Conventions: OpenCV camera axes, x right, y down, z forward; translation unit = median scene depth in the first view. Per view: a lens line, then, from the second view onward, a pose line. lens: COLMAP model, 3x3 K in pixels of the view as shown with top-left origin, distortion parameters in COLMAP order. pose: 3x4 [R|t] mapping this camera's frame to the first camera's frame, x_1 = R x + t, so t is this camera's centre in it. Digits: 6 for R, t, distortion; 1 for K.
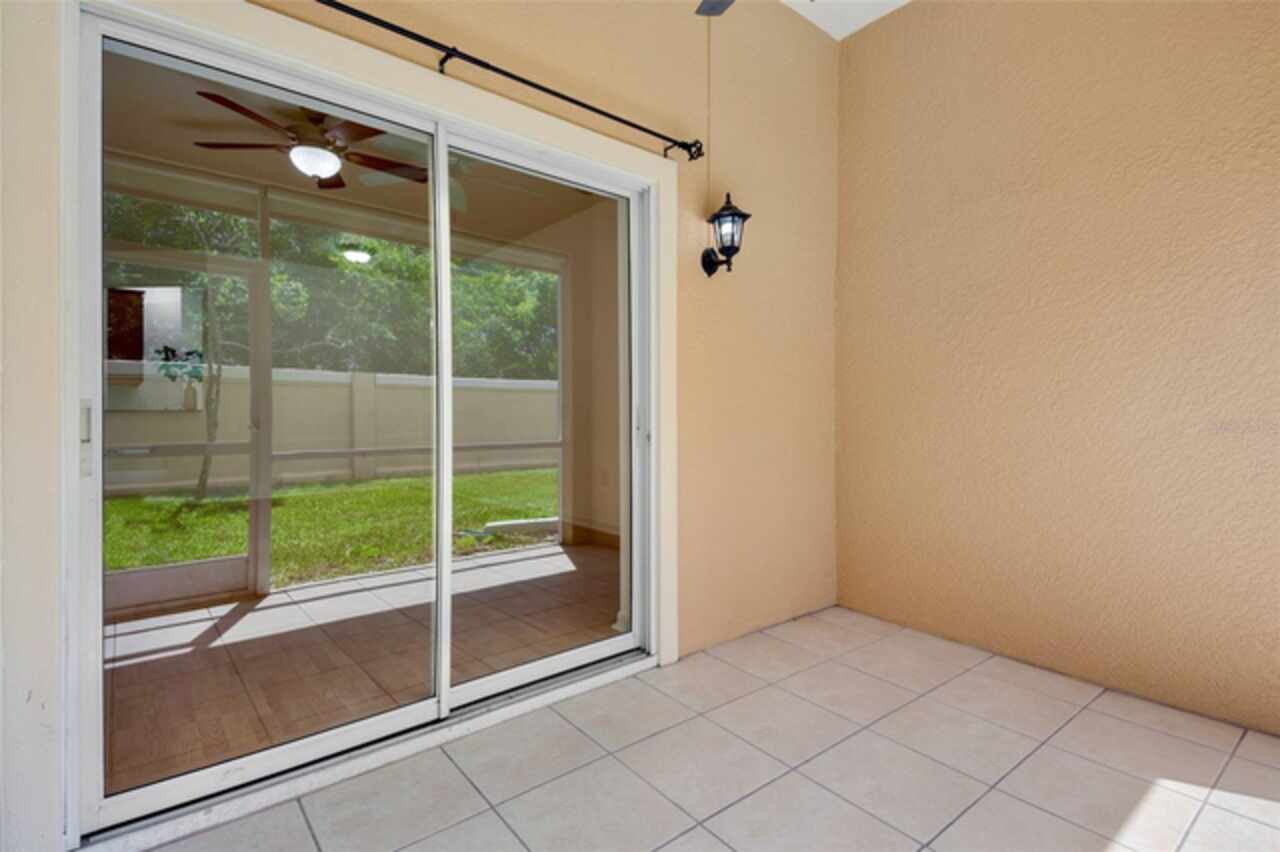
lens RADIAL K [[626.4, 0, 635.7], [0, 626.4, 415.5], [0, 0, 1]] dist [0.001017, -0.000872]
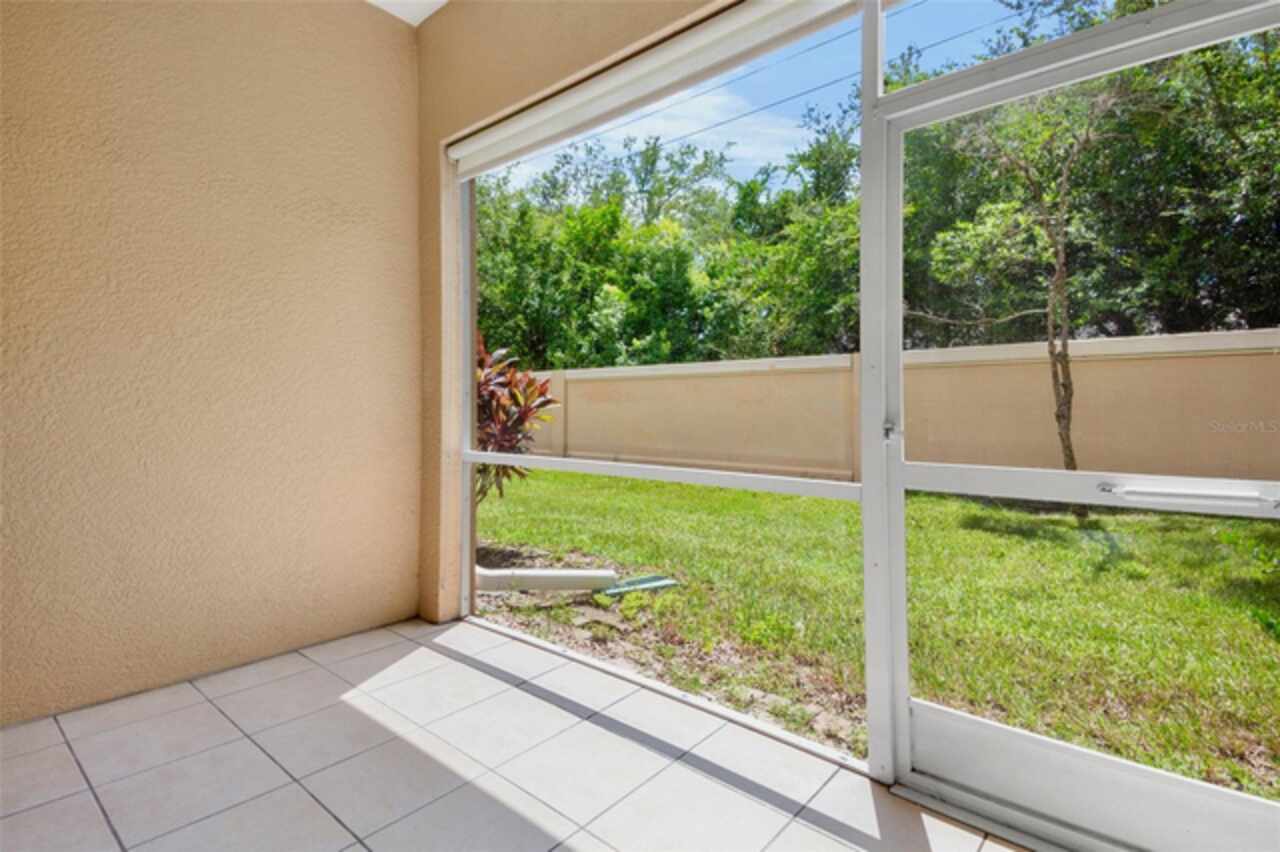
lens RADIAL K [[626.4, 0, 635.7], [0, 626.4, 415.5], [0, 0, 1]] dist [0.001017, -0.000872]
pose [[-0.190722, 0.004570, 0.981634, -0.396519], [0.000676, 0.999990, -0.004524, 0.008793], [-0.981644, -0.000199, -0.190723, 0.489159]]
